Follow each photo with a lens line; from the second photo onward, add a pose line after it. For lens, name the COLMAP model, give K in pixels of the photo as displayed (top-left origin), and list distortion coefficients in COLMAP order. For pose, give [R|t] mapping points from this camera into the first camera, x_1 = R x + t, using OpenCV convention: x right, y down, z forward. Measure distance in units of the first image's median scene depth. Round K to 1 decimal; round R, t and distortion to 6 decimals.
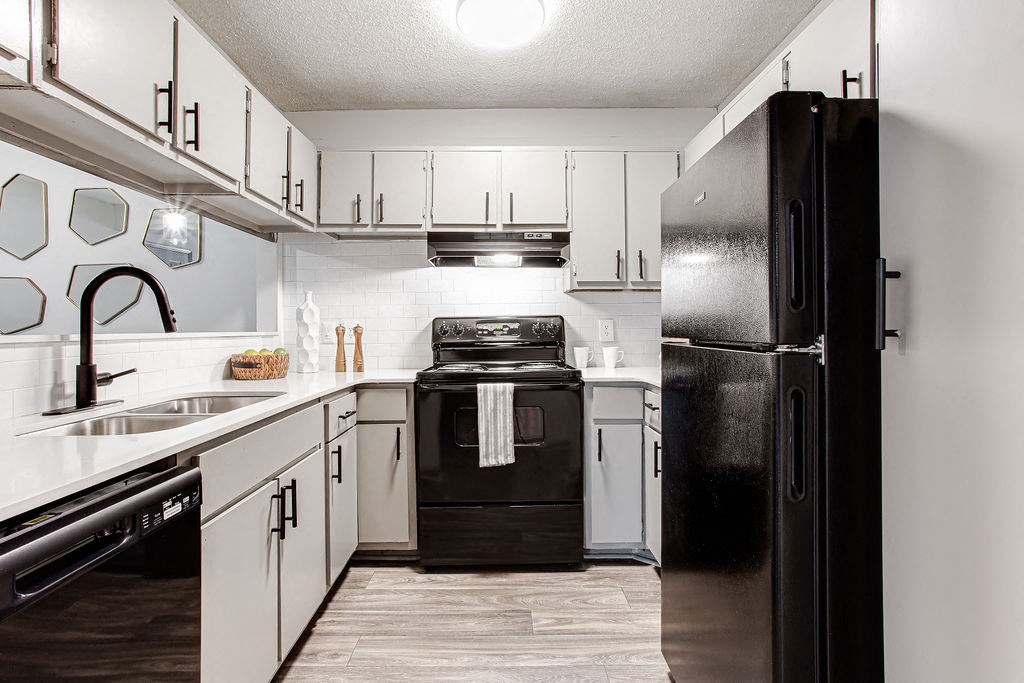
lens RADIAL K [[527.0, 0, 501.8], [0, 527.0, 318.1], [0, 0, 1]] dist [-0.059406, 0.027753]
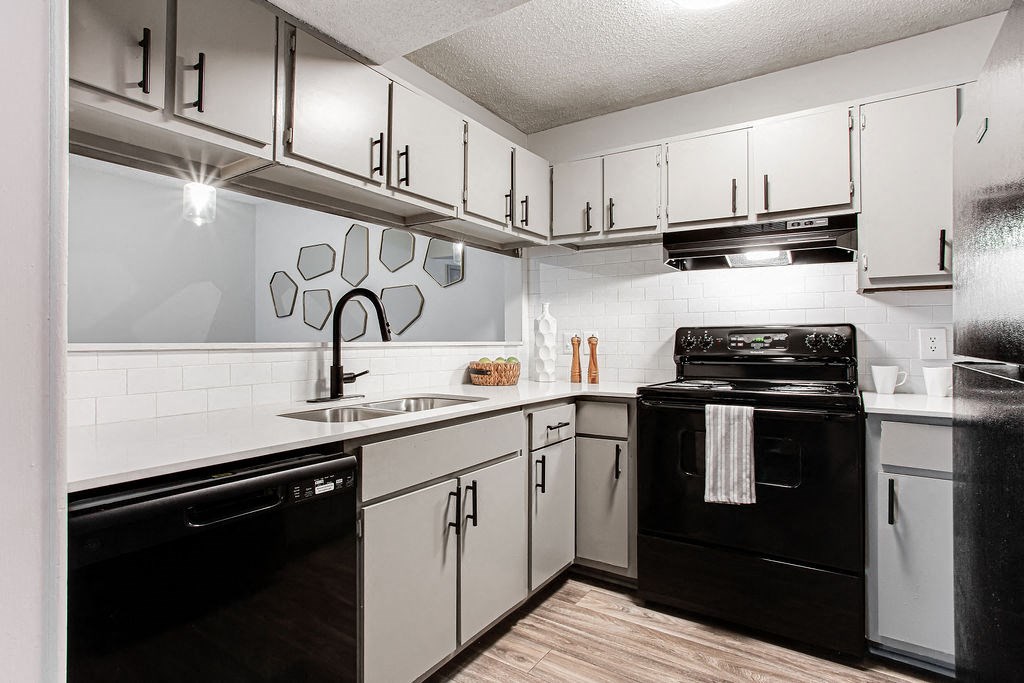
lens RADIAL K [[527.0, 0, 474.5], [0, 527.0, 330.4], [0, 0, 1]] dist [-0.059406, 0.027753]
pose [[0.797593, -0.002731, -0.603190, 0.168362], [0.005457, 0.999981, 0.002689, -0.000308], [0.603171, -0.005437, 0.797593, 0.097623]]
